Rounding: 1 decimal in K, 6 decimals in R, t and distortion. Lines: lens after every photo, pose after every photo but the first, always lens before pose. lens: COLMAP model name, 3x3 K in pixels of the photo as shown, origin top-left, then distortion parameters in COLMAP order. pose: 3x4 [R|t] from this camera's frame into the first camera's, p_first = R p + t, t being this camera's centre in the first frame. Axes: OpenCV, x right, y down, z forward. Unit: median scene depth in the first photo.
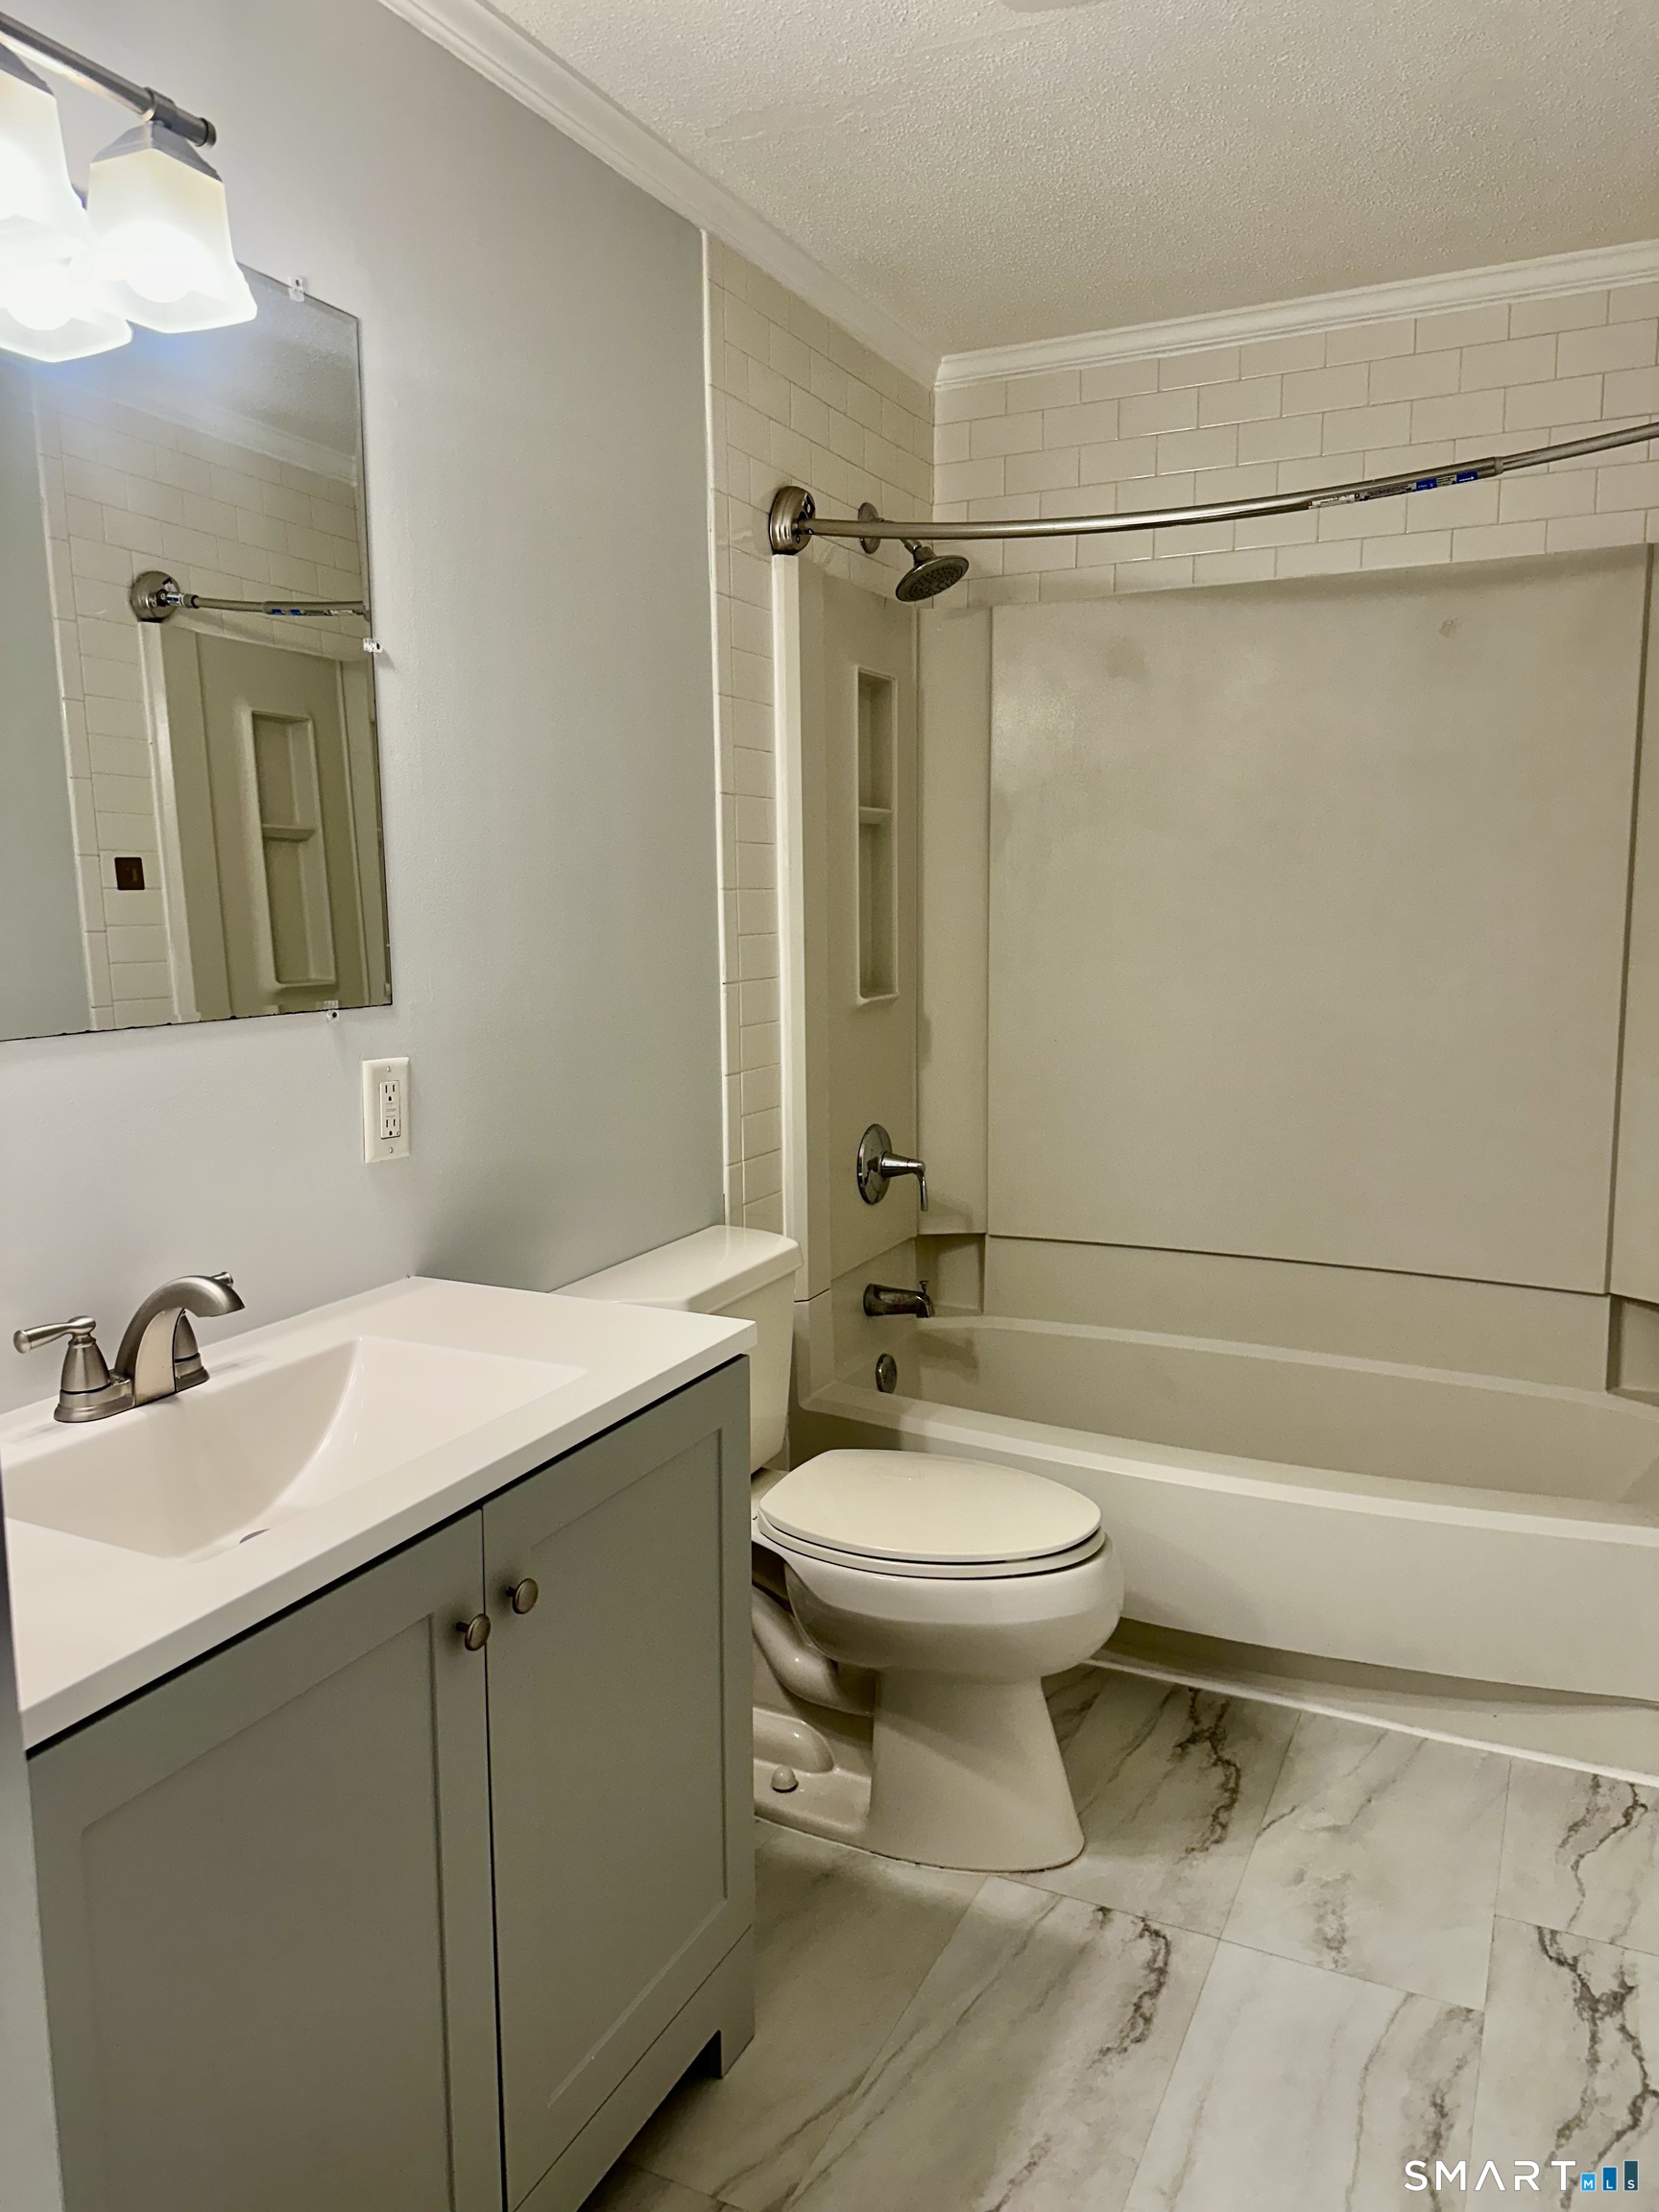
lens RADIAL K [[1584.0, 0, 829.5], [0, 1584.0, 1106.0], [0, 0, 1]] dist [0.003779, -0.011160]
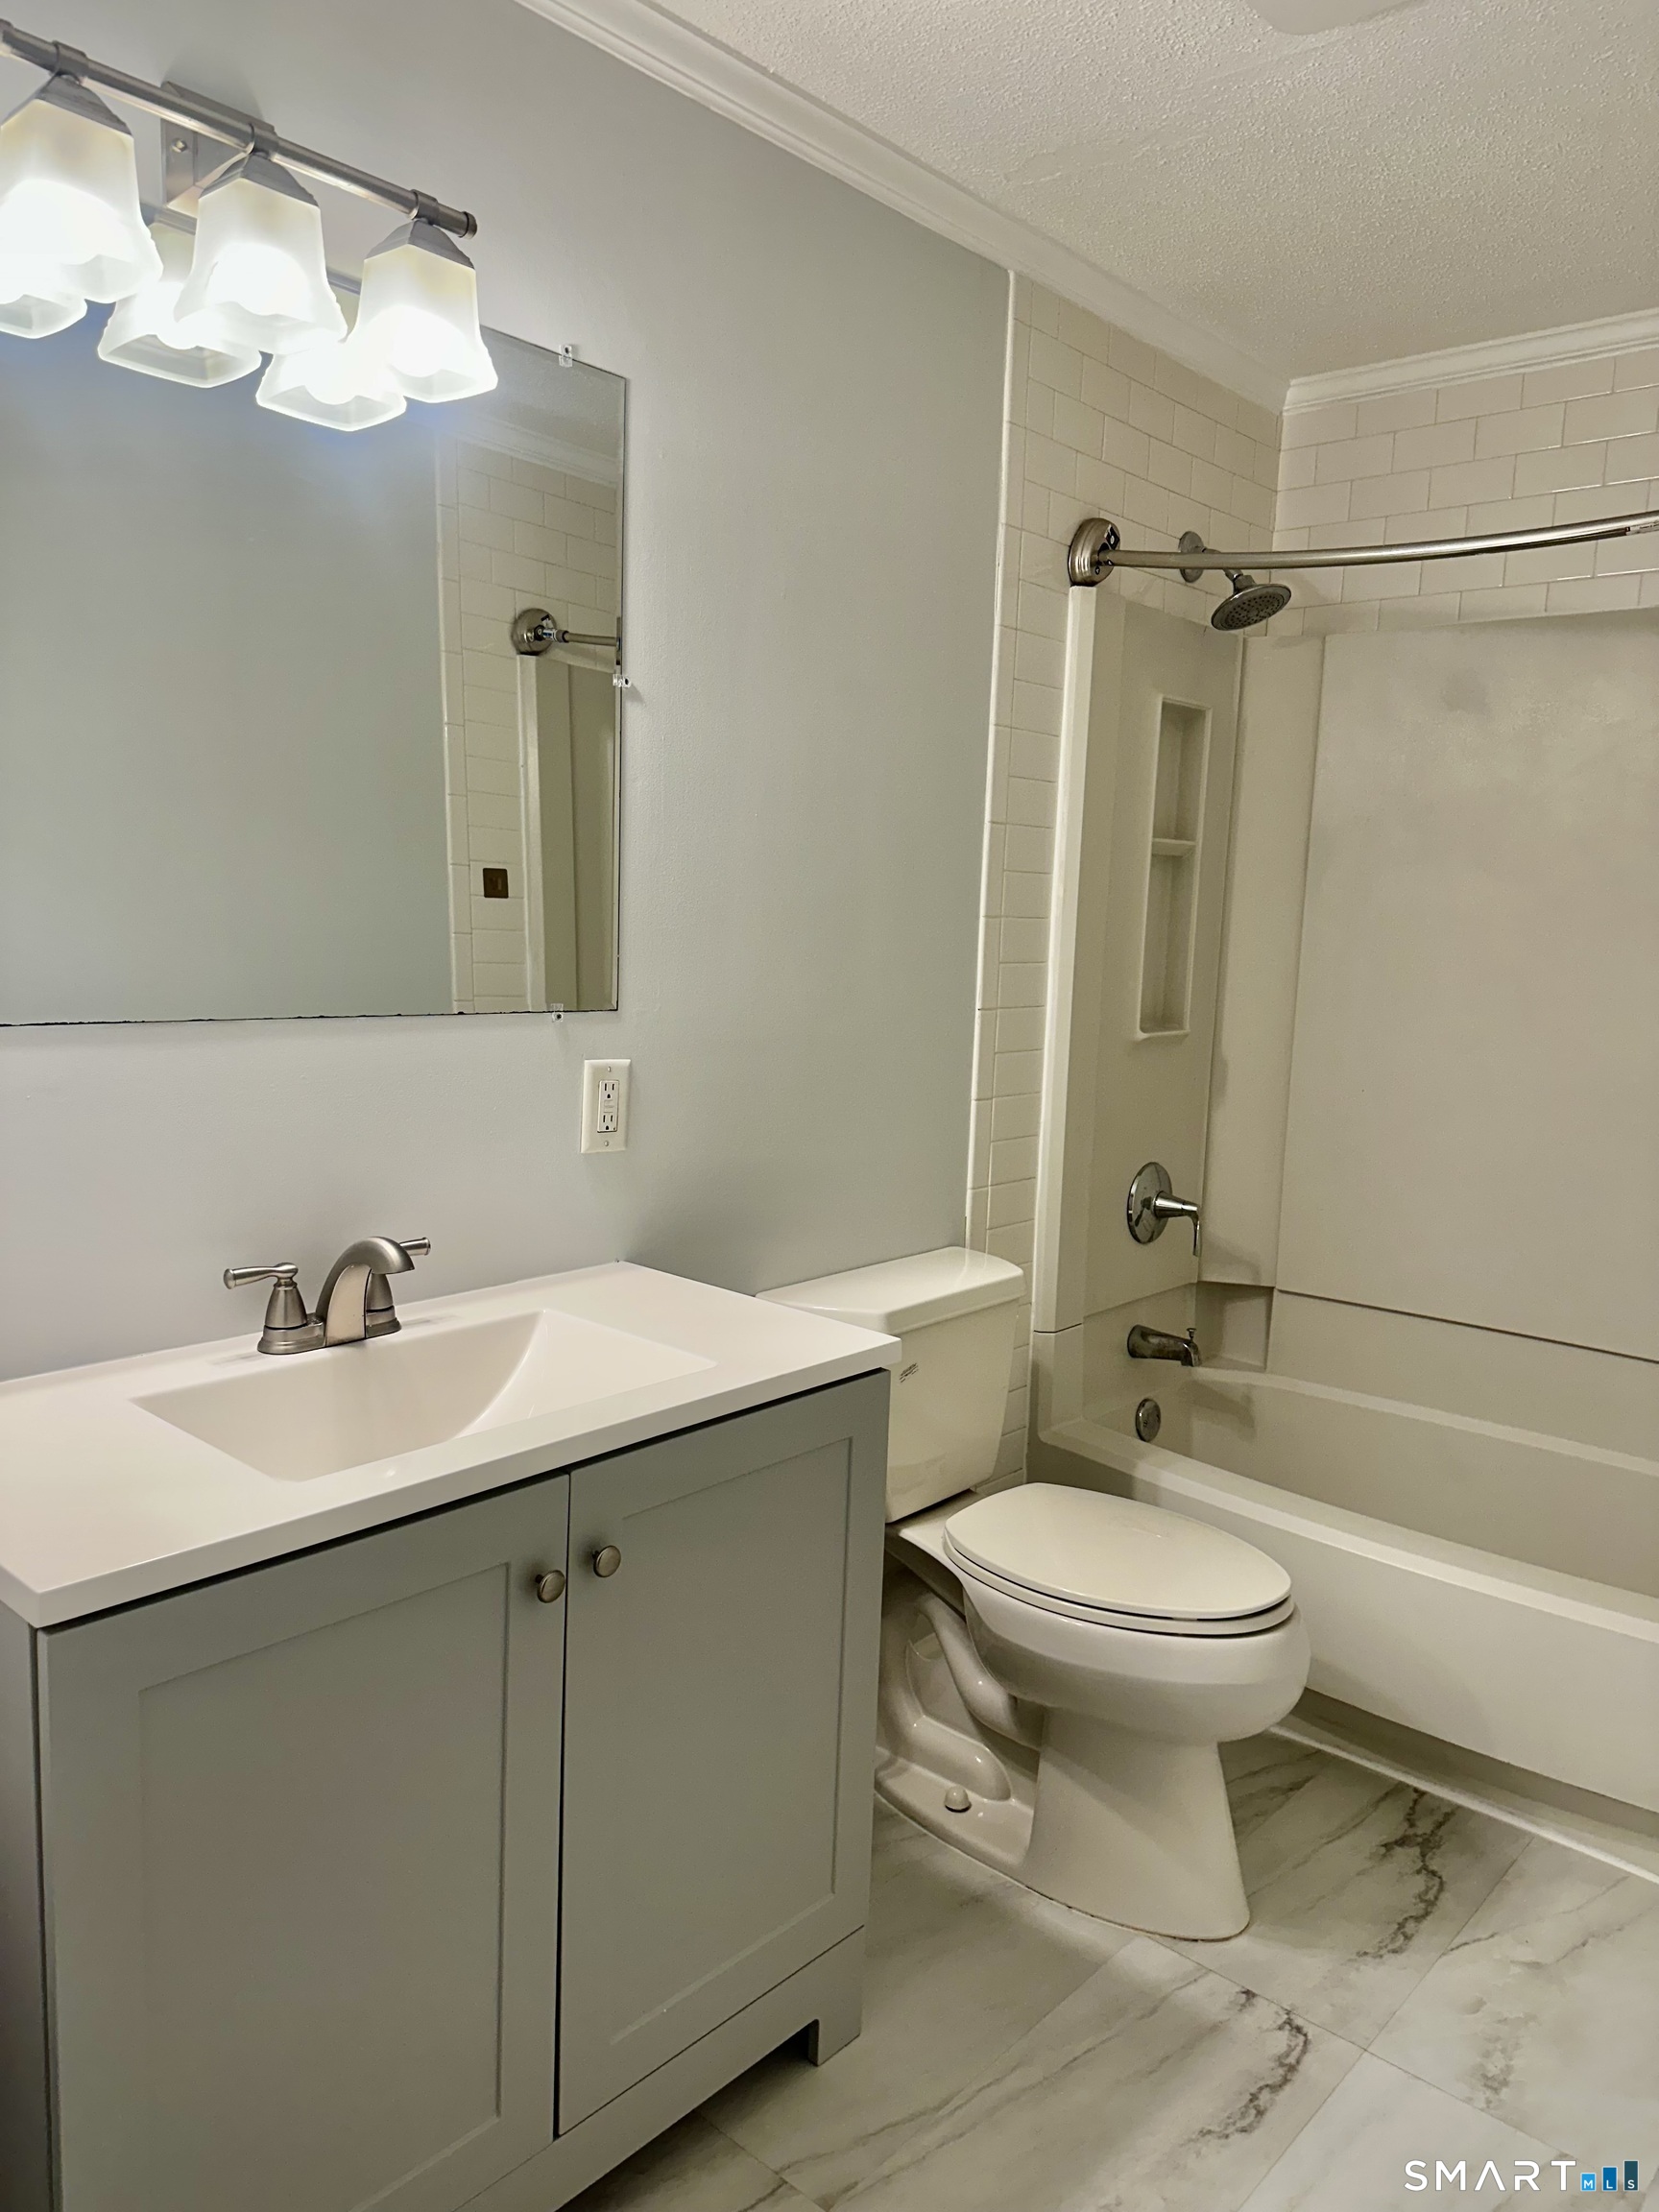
lens RADIAL K [[1588.6, 0, 827.8], [0, 1588.6, 1119.2], [0, 0, 1]] dist [-0.012440, 0.007902]
pose [[0.960333, 0.074942, -0.268597, 0.132251], [-0.077431, 0.996997, 0.001333, -0.001685], [0.267890, 0.019518, 0.963252, -0.001566]]
